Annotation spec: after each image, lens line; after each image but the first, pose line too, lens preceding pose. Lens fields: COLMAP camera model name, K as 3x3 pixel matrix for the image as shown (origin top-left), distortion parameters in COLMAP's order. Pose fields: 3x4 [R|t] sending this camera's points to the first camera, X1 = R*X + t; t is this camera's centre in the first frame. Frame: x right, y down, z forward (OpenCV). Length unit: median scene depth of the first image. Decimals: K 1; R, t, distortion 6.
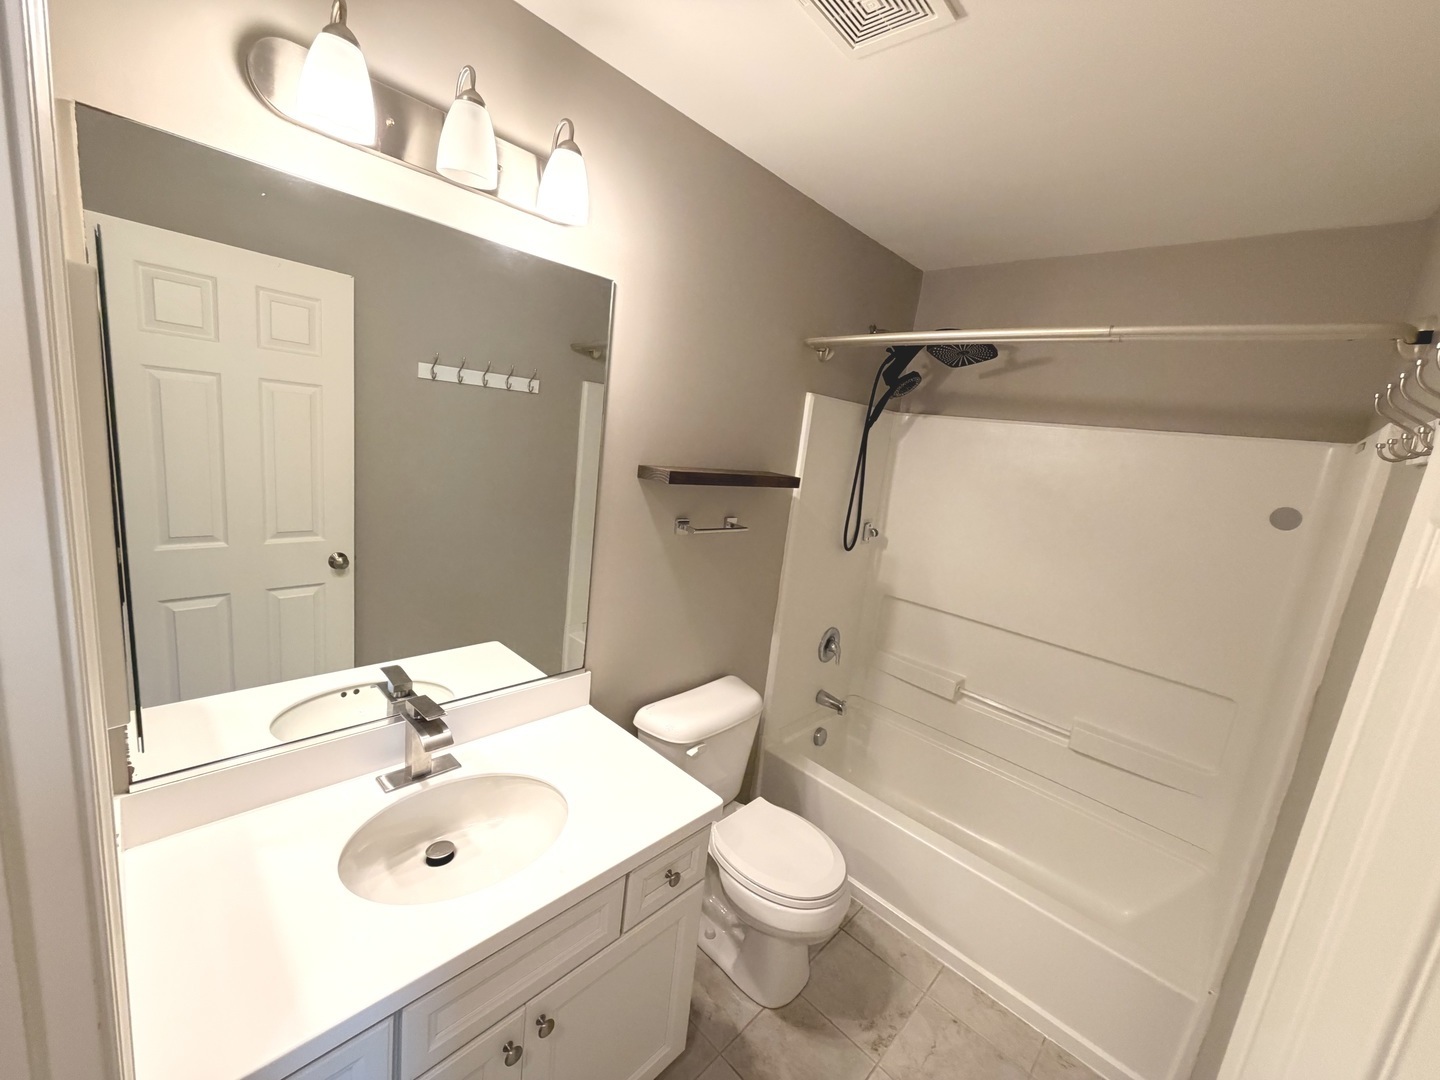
lens RADIAL K [[575.1, 0, 724.5], [0, 575.1, 539.0], [0, 0, 1]] dist [0.000442, -0.000101]
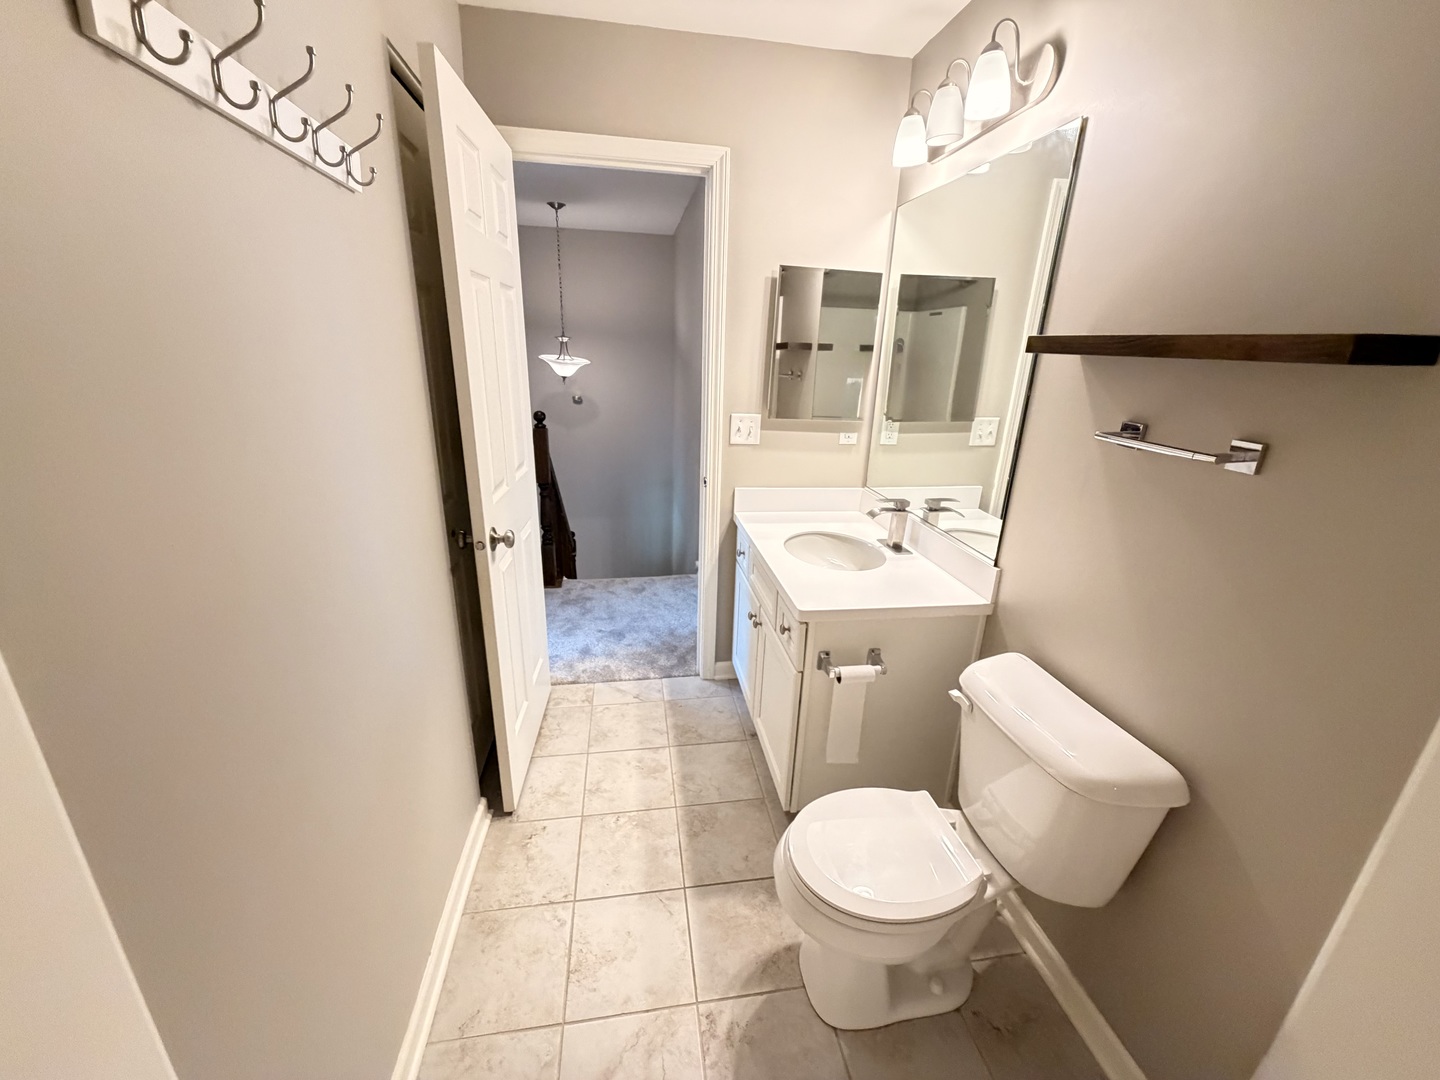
lens RADIAL K [[575.1, 0, 724.5], [0, 575.1, 539.0], [0, 0, 1]] dist [0.000442, -0.000101]
pose [[-0.600296, 0.124290, -0.790061, 0.806323], [-0.247421, 0.910531, 0.331235, -0.019667], [0.760544, 0.394317, -0.515836, 1.157009]]
